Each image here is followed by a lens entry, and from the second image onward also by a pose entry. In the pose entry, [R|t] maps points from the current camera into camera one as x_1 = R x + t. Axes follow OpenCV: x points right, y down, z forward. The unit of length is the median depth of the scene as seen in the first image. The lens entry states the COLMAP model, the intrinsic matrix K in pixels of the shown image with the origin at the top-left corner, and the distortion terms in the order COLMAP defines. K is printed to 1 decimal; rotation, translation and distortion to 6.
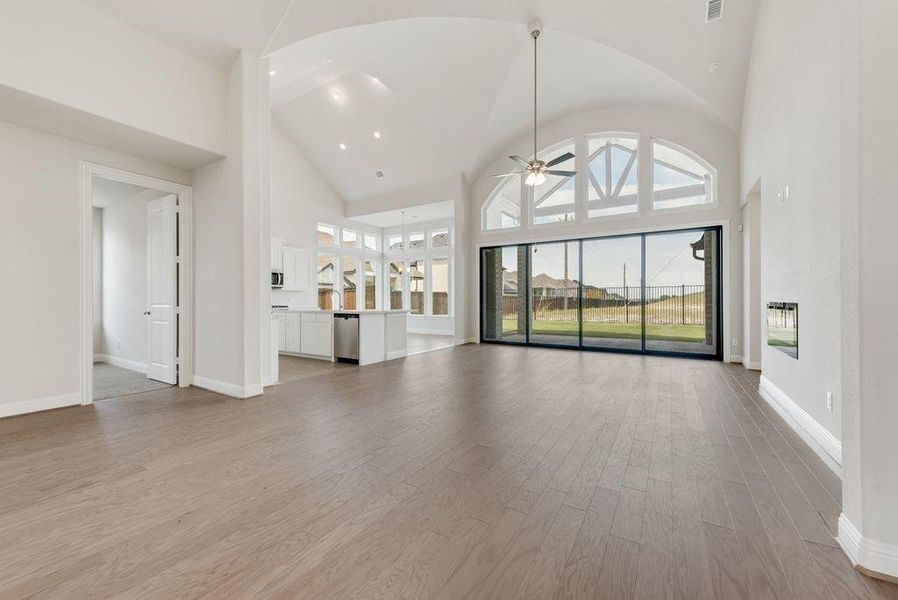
lens RADIAL K [[355.0, 0, 449.0], [0, 355.0, 300.0], [0, 0, 1]] dist [0.013706, -0.000029]
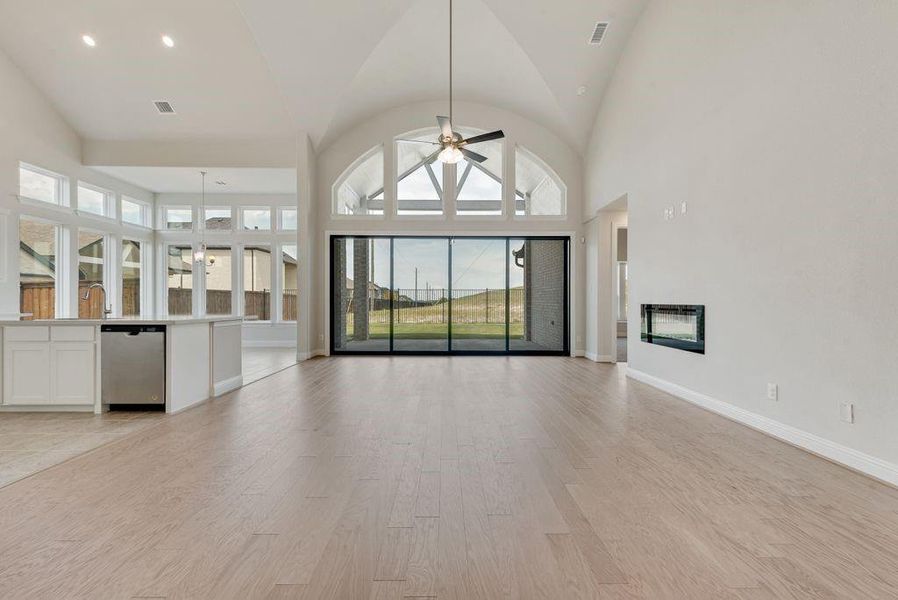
lens RADIAL K [[363.5, 0, 449.0], [0, 363.5, 300.0], [0, 0, 1]] dist [0.015442, -0.000052]
pose [[0.843508, 0.006076, 0.537083, -0.123696], [-0.004426, 0.999981, -0.004361, -0.000139], [-0.537099, 0.001301, 0.843518, 0.163584]]
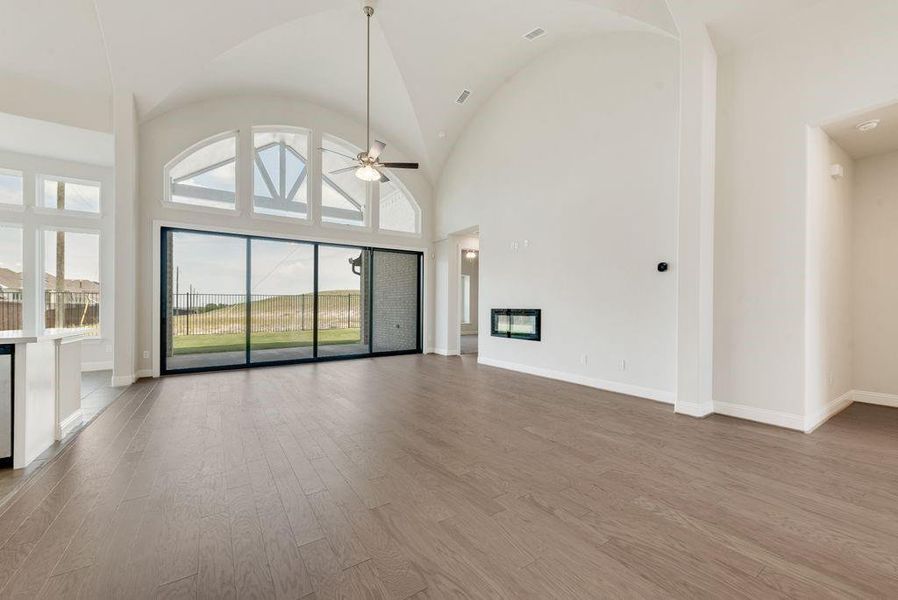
lens RADIAL K [[357.4, 0, 453.5], [0, 357.4, 301.5], [0, 0, 1]] dist [0.012106, -0.000025]
pose [[0.409199, 0.015066, 0.912321, -0.284736], [0.002341, 0.999843, -0.017562, -0.000009], [-0.912442, 0.009322, 0.409099, 0.245644]]
